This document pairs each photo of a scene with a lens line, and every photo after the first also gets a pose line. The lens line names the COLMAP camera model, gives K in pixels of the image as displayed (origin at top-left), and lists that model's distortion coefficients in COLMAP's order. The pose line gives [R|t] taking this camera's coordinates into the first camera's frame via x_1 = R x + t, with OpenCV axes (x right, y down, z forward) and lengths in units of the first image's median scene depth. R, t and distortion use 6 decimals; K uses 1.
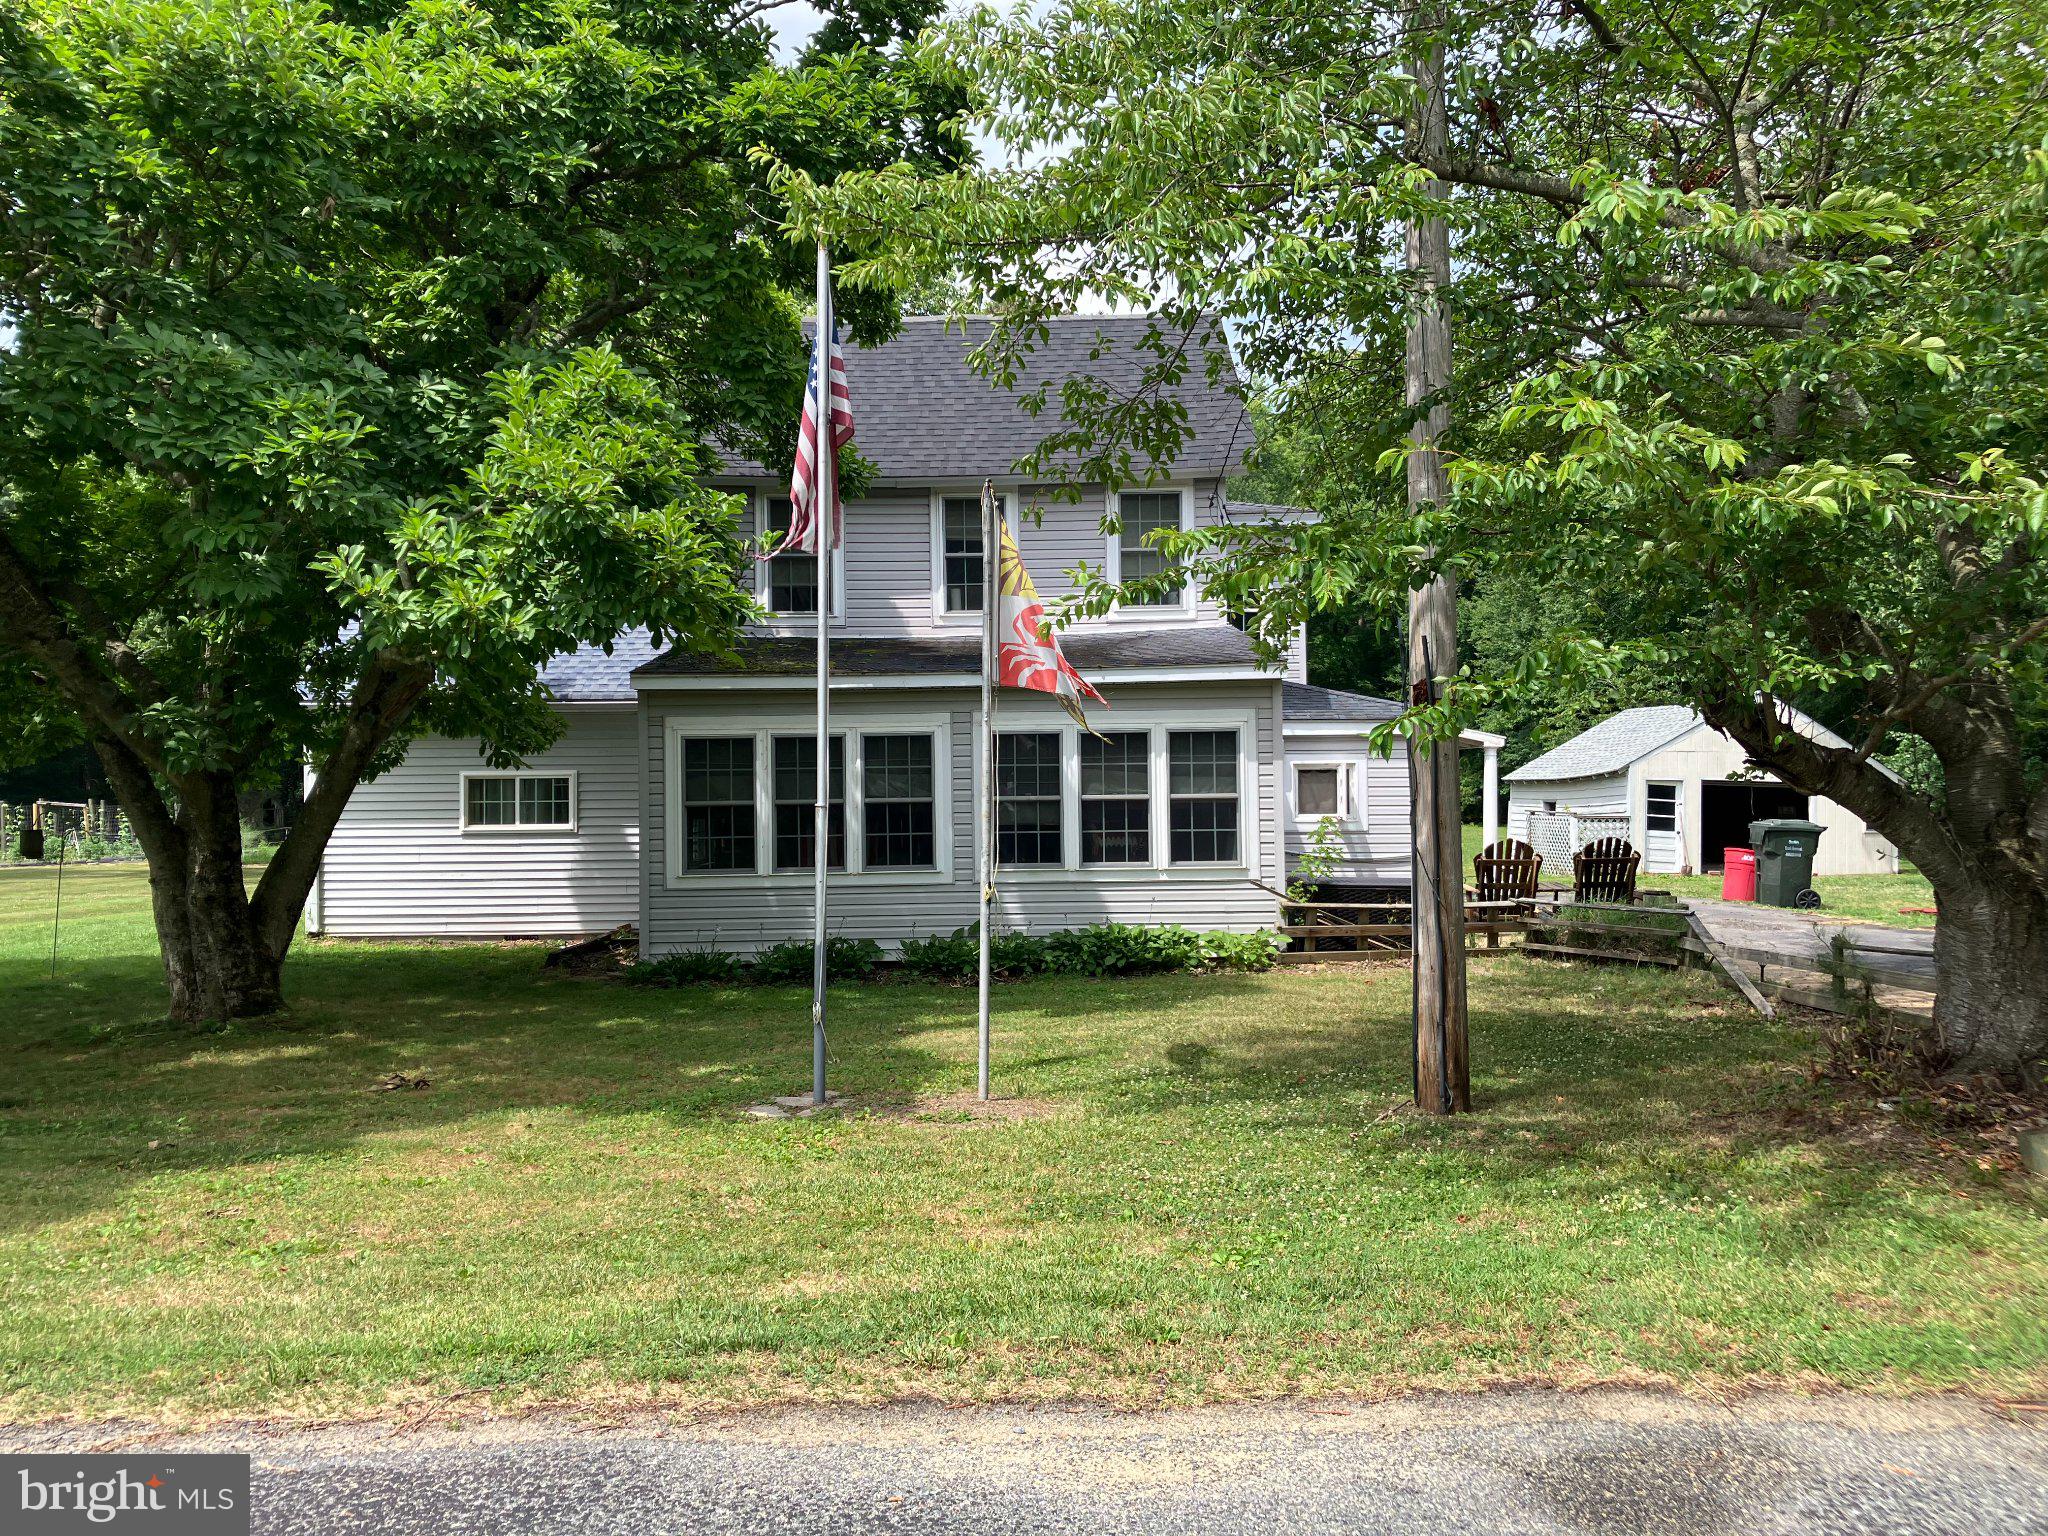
lens RADIAL K [[1680.3, 0, 1024.0], [0, 1680.3, 768.0], [0, 0, 1]] dist [0.087742, -0.225708]
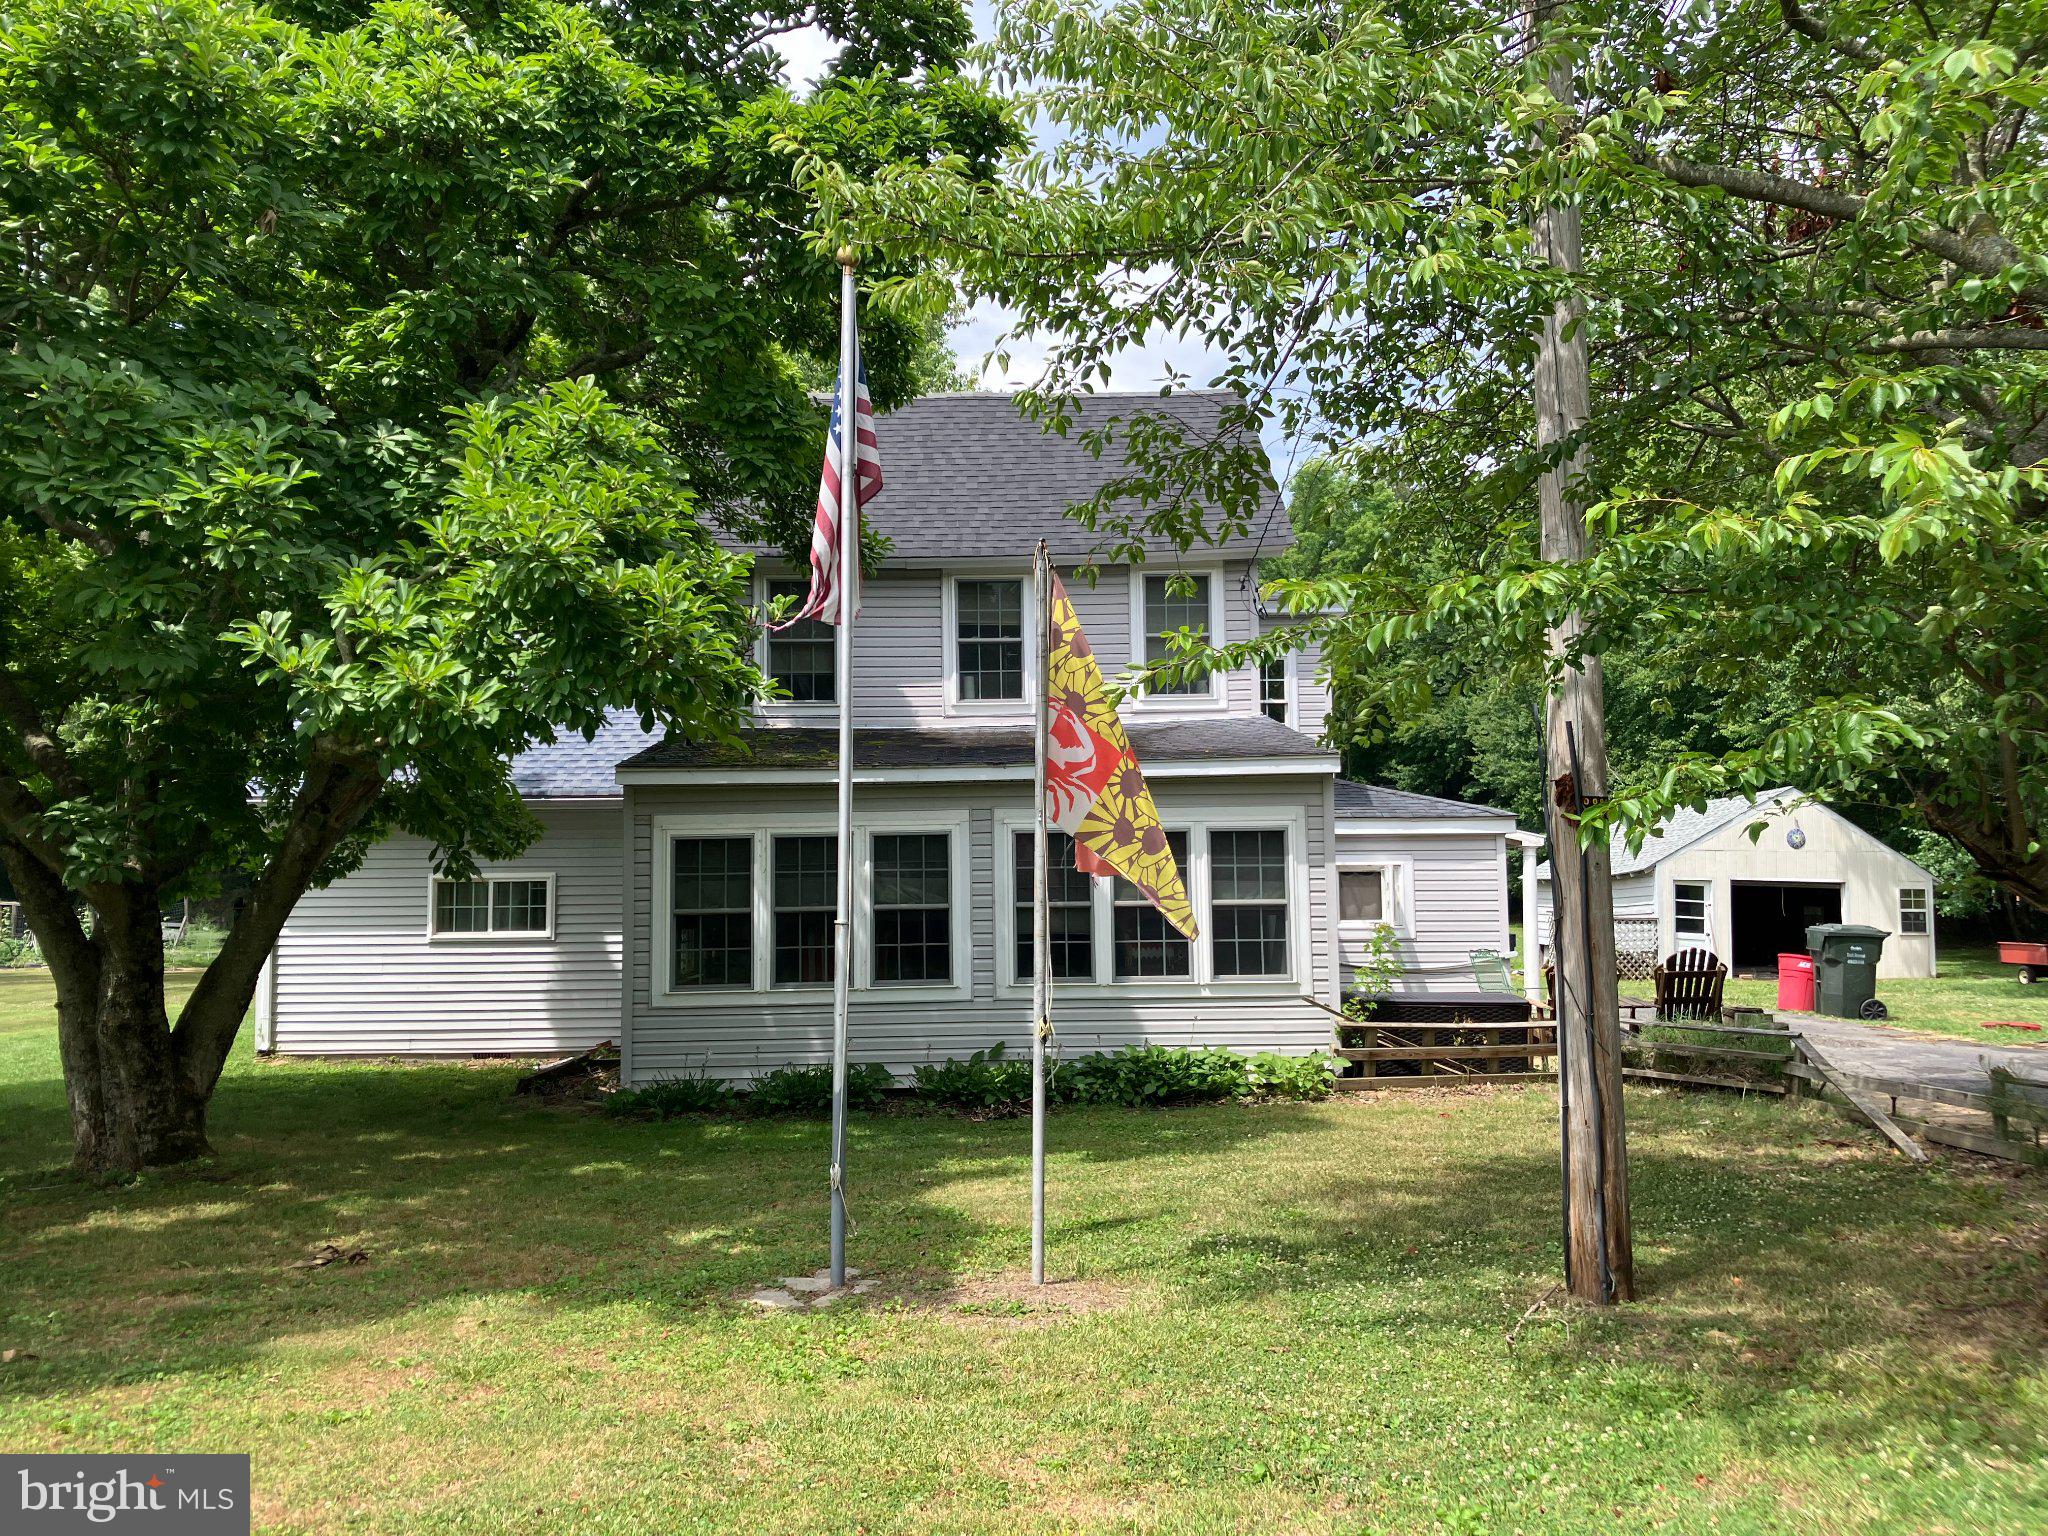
lens RADIAL K [[1645.8, 0, 1024.0], [0, 1645.8, 768.0], [0, 0, 1]] dist [0.049162, -0.096269]
pose [[0.999895, 0.000763, 0.014453, -0.034008], [0.000060, 0.998384, -0.056831, -0.006651], [-0.014473, 0.056826, 0.998279, 0.143477]]
